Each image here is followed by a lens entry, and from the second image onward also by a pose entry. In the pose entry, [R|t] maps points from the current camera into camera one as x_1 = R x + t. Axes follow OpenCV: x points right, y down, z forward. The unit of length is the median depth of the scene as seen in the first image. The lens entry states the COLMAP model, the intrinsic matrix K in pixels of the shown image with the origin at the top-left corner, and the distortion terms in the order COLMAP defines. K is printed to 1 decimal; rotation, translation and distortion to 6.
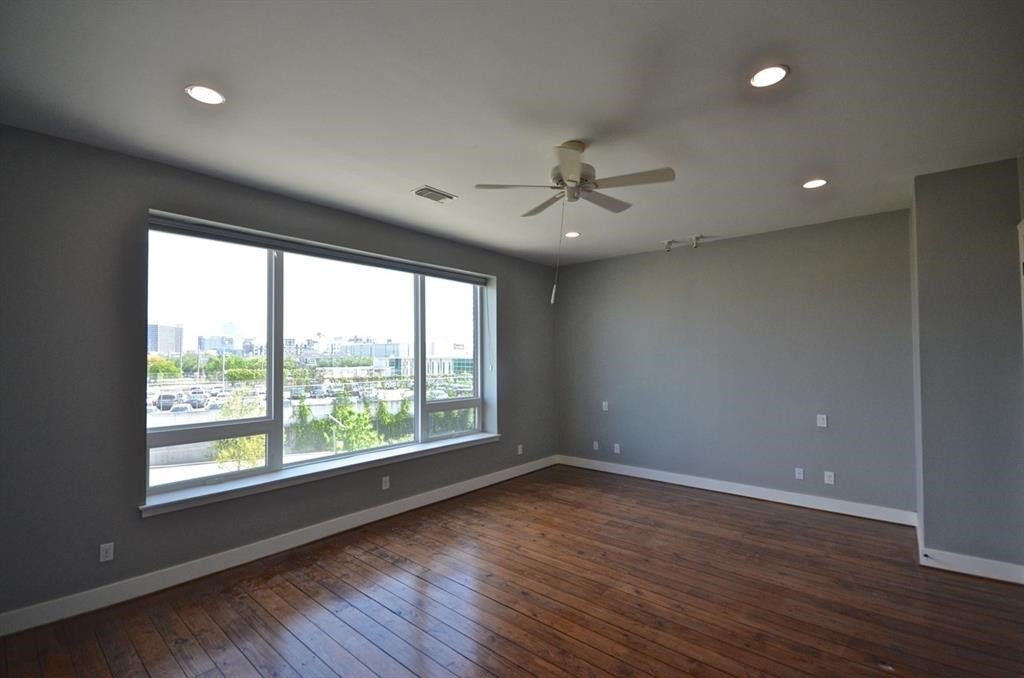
lens RADIAL K [[443.4, 0, 512.1], [0, 443.4, 347.4], [0, 0, 1]] dist [0.012547, -0.014018]
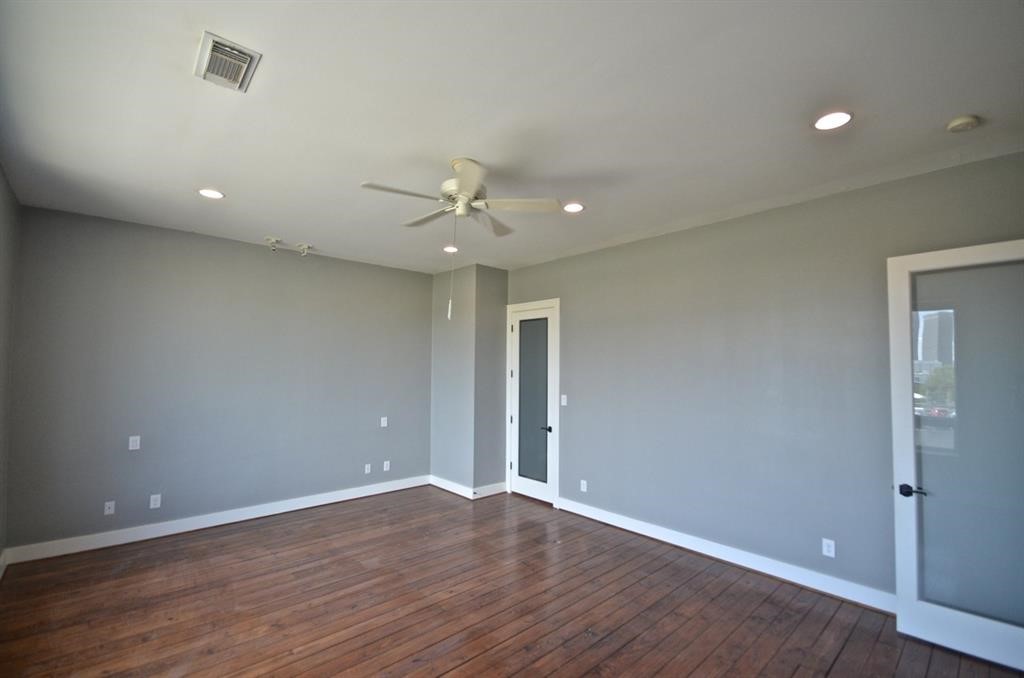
lens RADIAL K [[443.4, 0, 512.1], [0, 443.4, 347.4], [0, 0, 1]] dist [0.012547, -0.014018]
pose [[0.130032, 0.053003, 0.990092, -0.552800], [-0.033149, 0.998244, -0.049086, 0.002047], [-0.990955, -0.026438, 0.131561, 0.499596]]
